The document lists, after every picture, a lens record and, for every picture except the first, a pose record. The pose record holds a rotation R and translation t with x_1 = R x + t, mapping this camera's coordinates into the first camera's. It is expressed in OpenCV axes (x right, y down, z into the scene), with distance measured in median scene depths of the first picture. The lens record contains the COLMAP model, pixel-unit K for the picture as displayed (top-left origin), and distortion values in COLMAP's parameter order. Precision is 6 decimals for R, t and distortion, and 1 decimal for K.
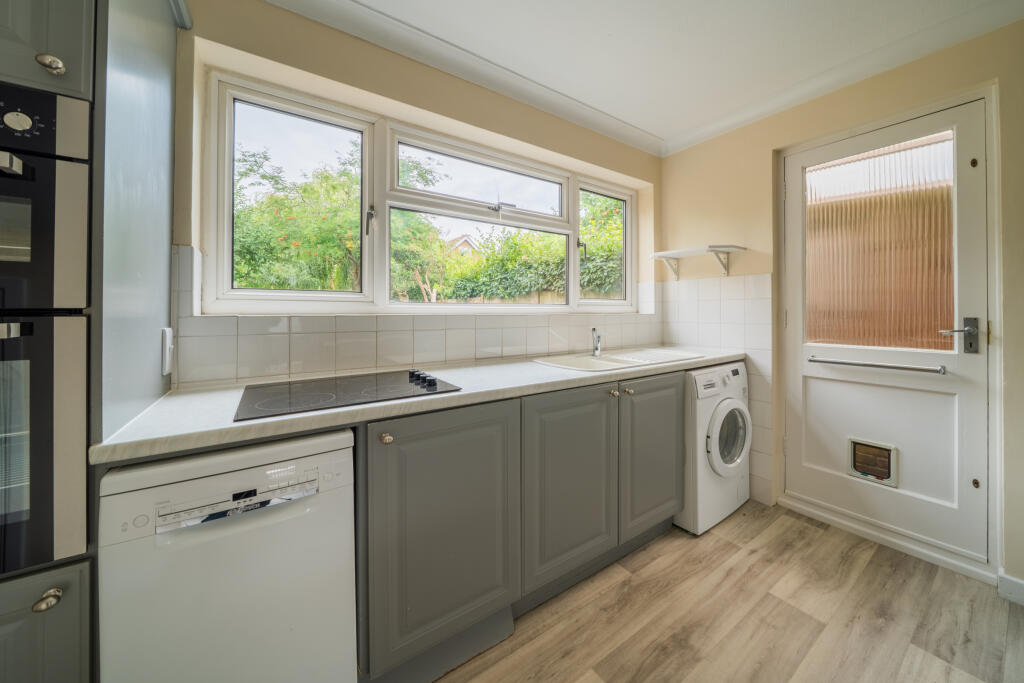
lens RADIAL K [[369.9, 0, 539.5], [0, 369.9, 312.1], [0, 0, 1]] dist [-0.005311, -0.000037]
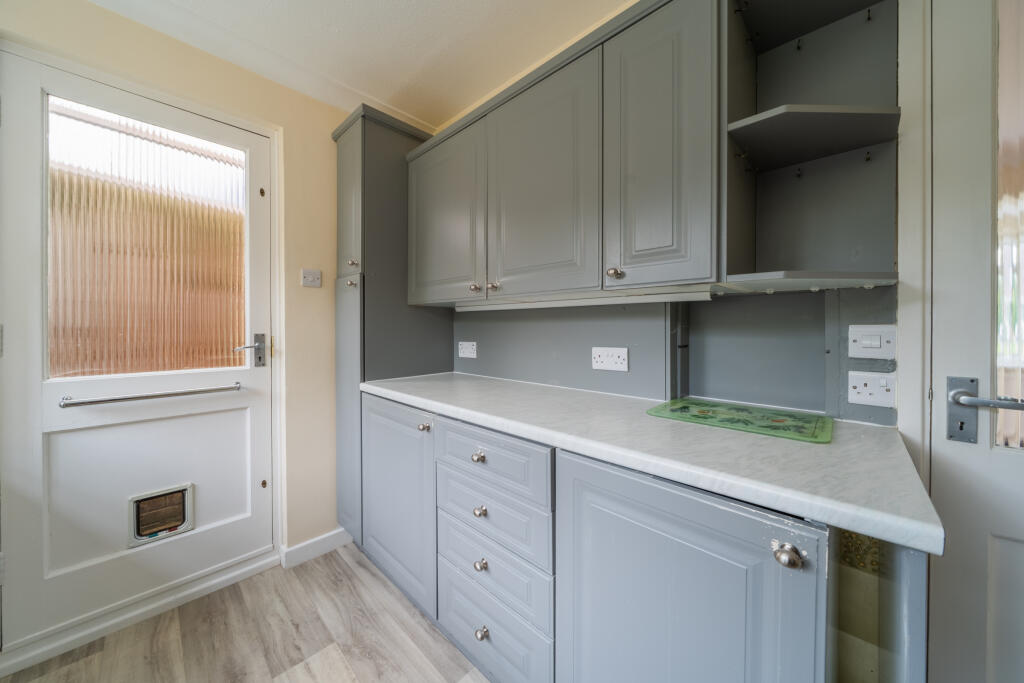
lens RADIAL K [[356.3, 0, 512.0], [0, 356.3, 330.4], [0, 0, 1]] dist [-0.005008, -0.000031]
pose [[-0.176750, -0.003668, 0.984249, 0.005421], [-0.000253, 0.999993, 0.003682, 0.000502], [-0.984256, 0.000401, -0.176750, 0.382773]]
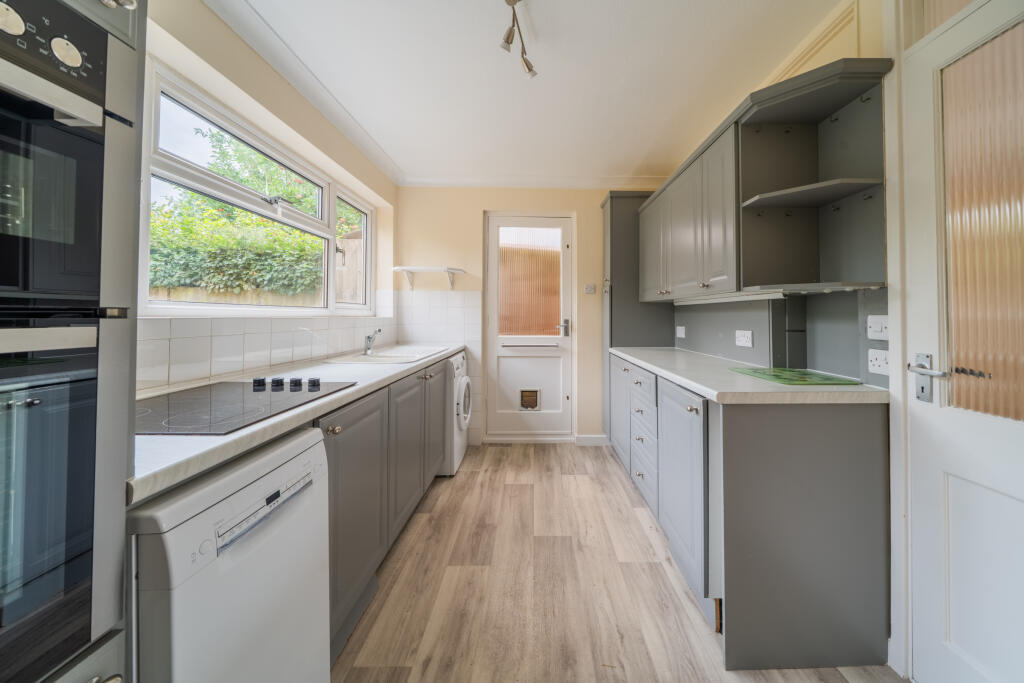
lens RADIAL K [[369.9, 0, 539.5], [0, 369.9, 312.1], [0, 0, 1]] dist [-0.005311, -0.000037]
pose [[0.572679, 0.013872, 0.819662, -0.555536], [-0.005771, 0.999900, -0.012891, 0.001307], [-0.819760, 0.002652, 0.572702, -0.074958]]
